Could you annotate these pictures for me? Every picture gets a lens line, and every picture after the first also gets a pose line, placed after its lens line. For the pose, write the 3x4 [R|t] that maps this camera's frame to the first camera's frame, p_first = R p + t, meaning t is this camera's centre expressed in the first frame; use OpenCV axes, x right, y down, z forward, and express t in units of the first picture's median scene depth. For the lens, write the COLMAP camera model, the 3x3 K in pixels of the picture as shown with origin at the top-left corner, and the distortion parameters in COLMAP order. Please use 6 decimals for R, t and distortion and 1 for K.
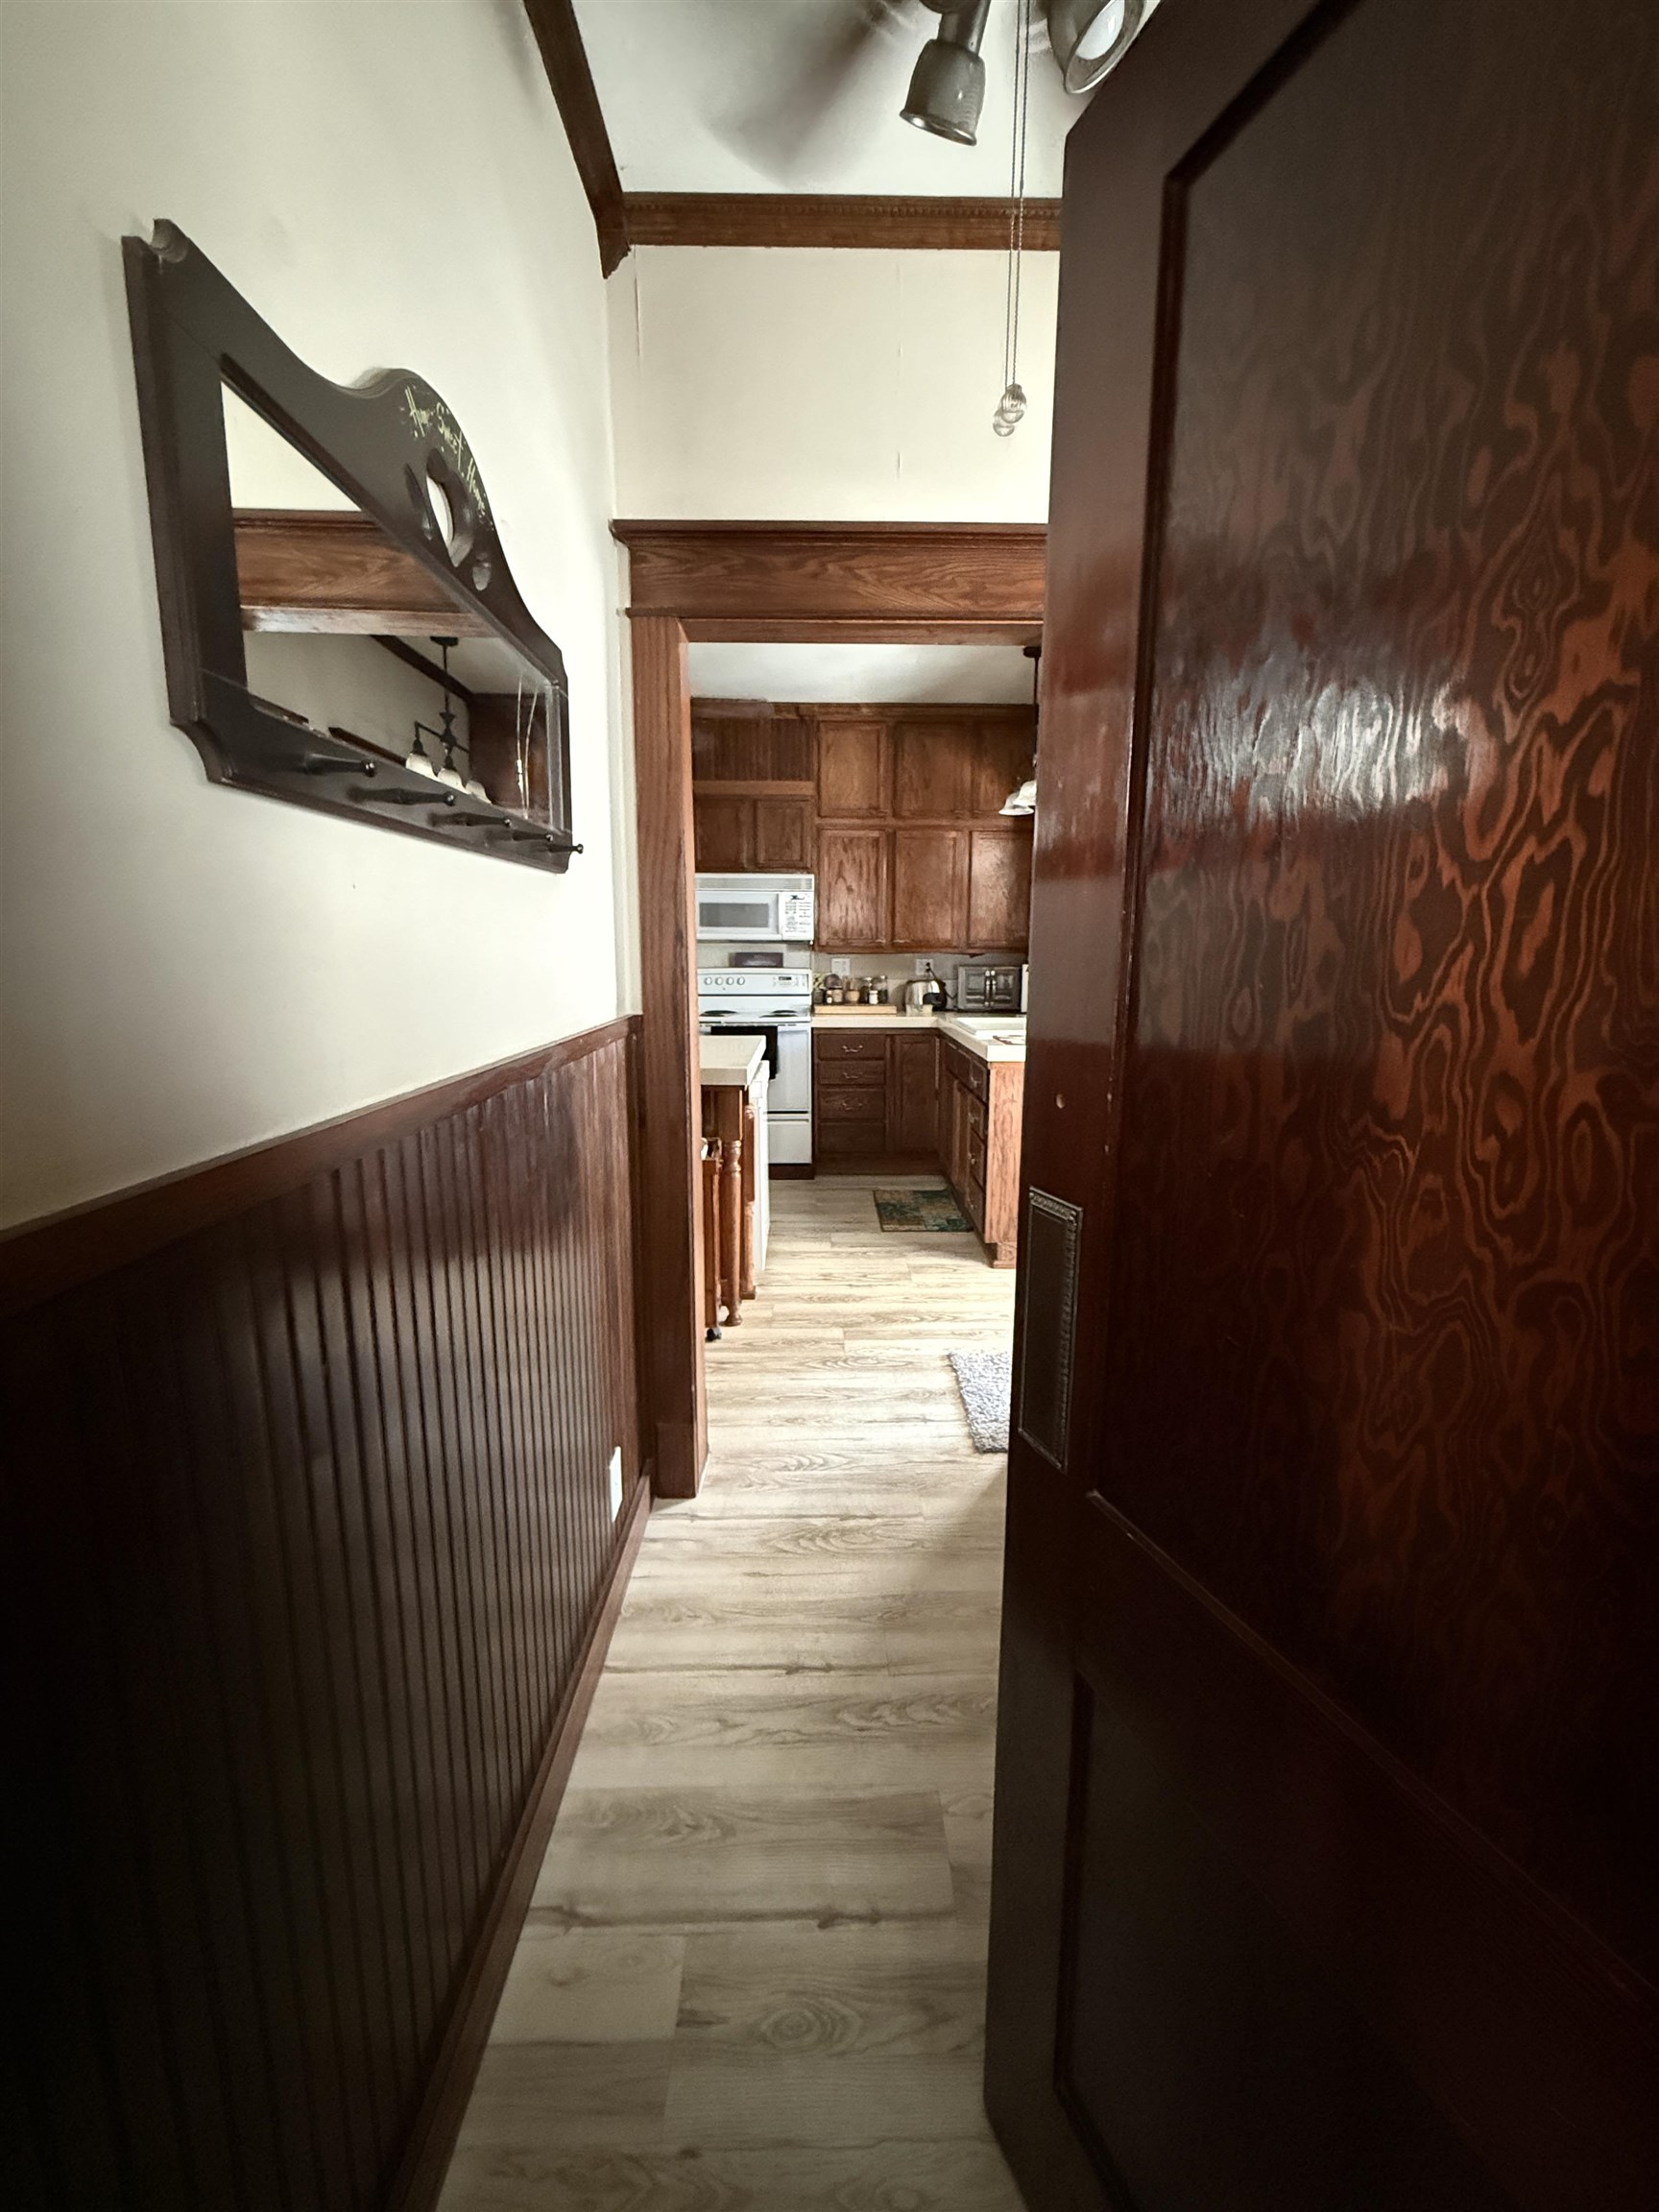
lens RADIAL K [[879.9, 0, 834.9], [0, 879.9, 1099.4], [0, 0, 1]] dist [0.001696, -0.000072]
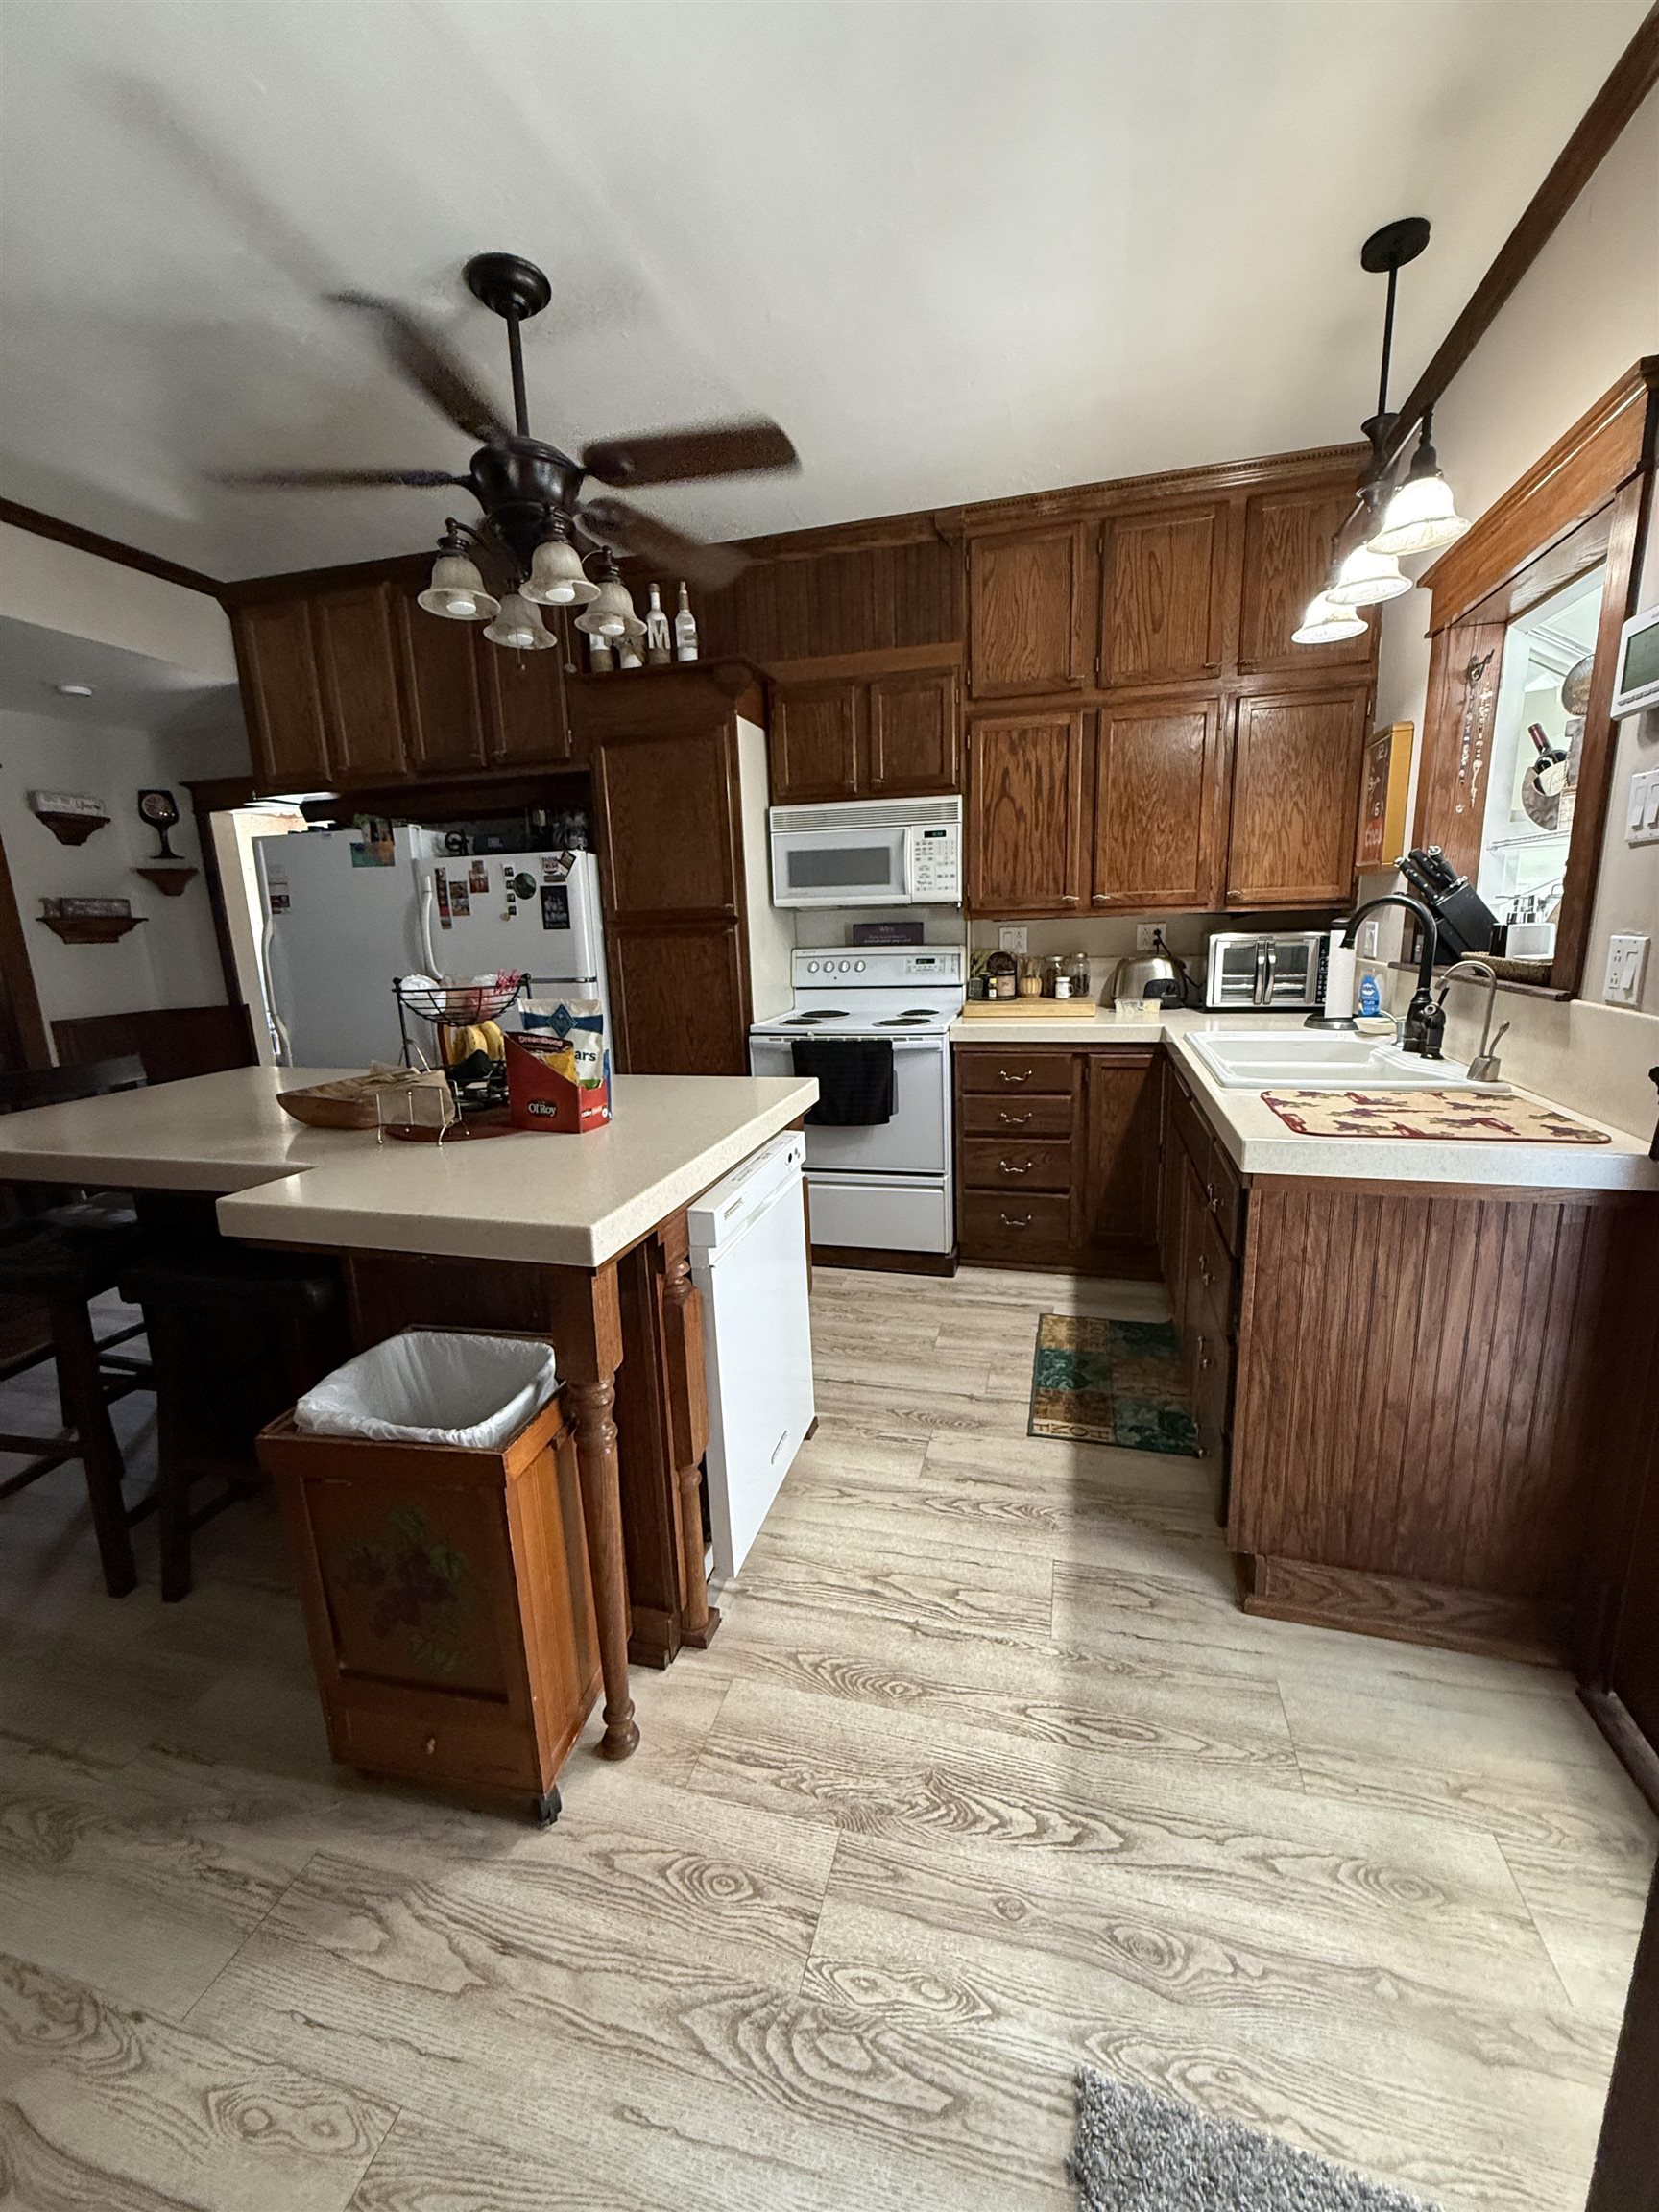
lens RADIAL K [[879.9, 0, 834.2], [0, 879.9, 1105.3], [0, 0, 1]] dist [0.001696, -0.000072]
pose [[0.959067, 0.020006, -0.282471, 0.071454], [-0.006913, 0.998858, 0.047273, -0.064386], [0.283095, -0.043385, 0.958110, 0.367611]]
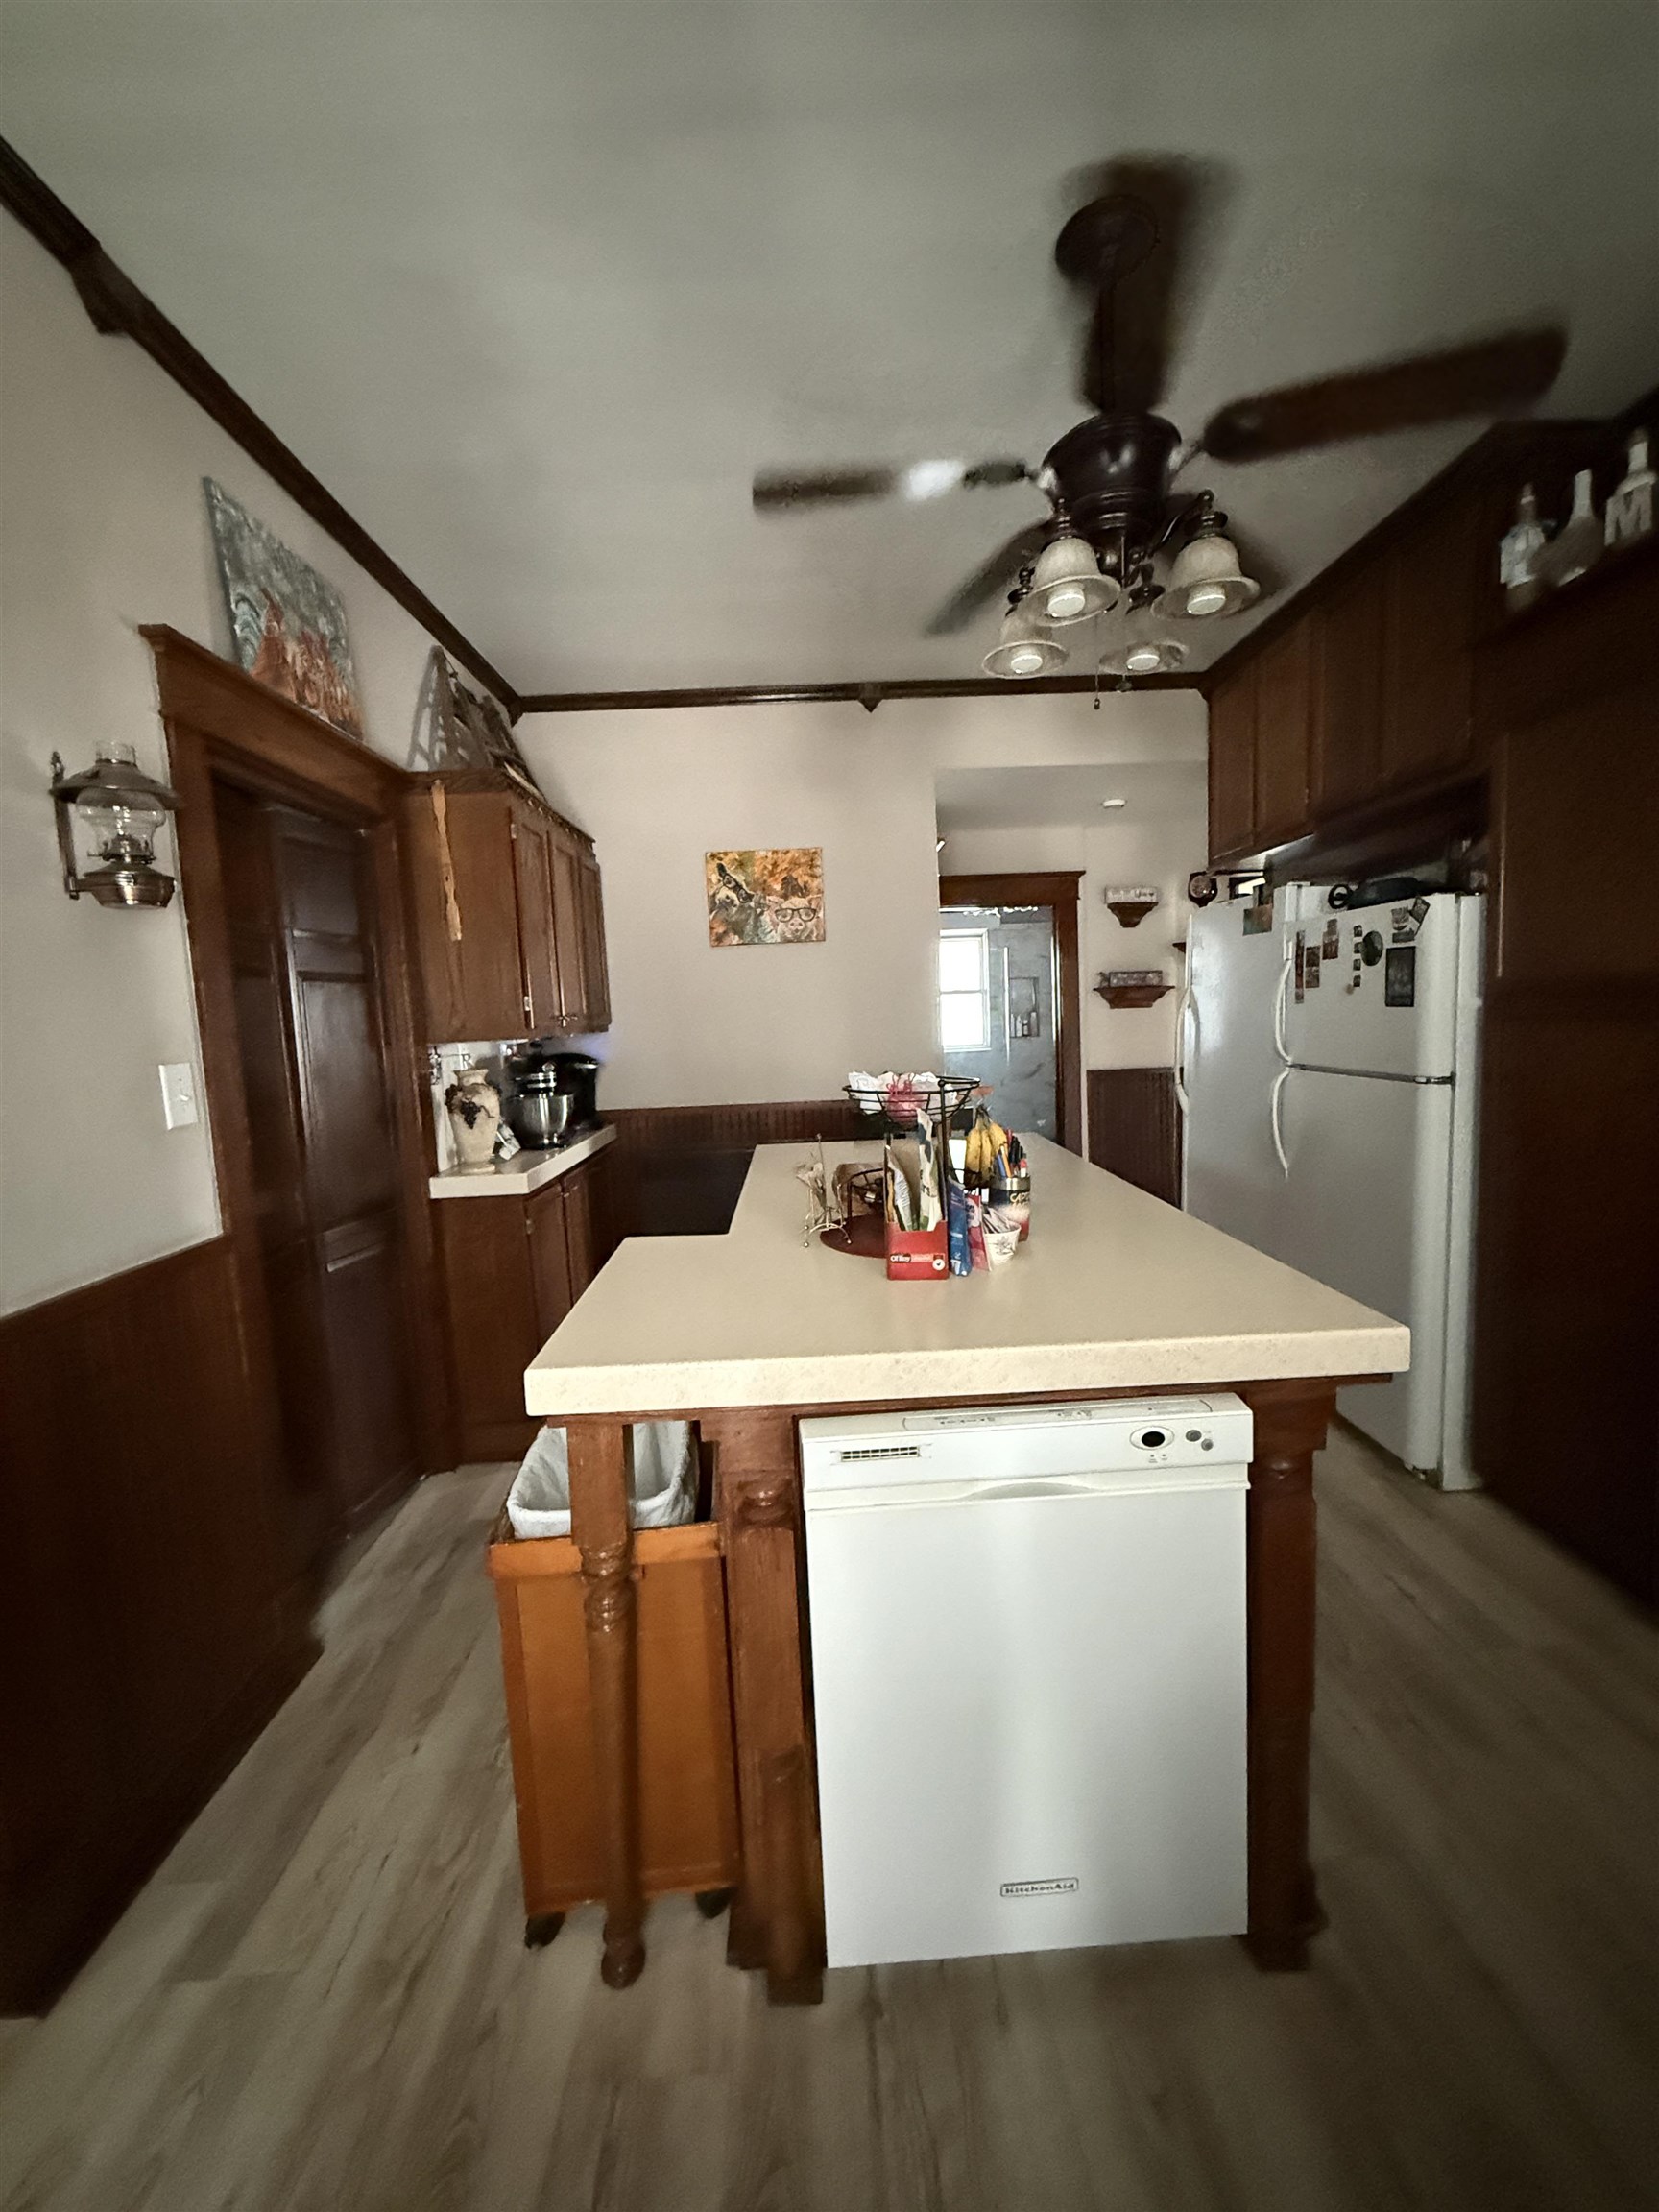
lens RADIAL K [[879.9, 0, 830.7], [0, 879.9, 1106.5], [0, 0, 1]] dist [0.001696, -0.000072]
pose [[0.011536, 0.097078, -0.995210, 0.153812], [-0.128640, 0.987150, 0.094801, -0.114869], [0.991624, 0.126930, 0.023876, 0.632911]]
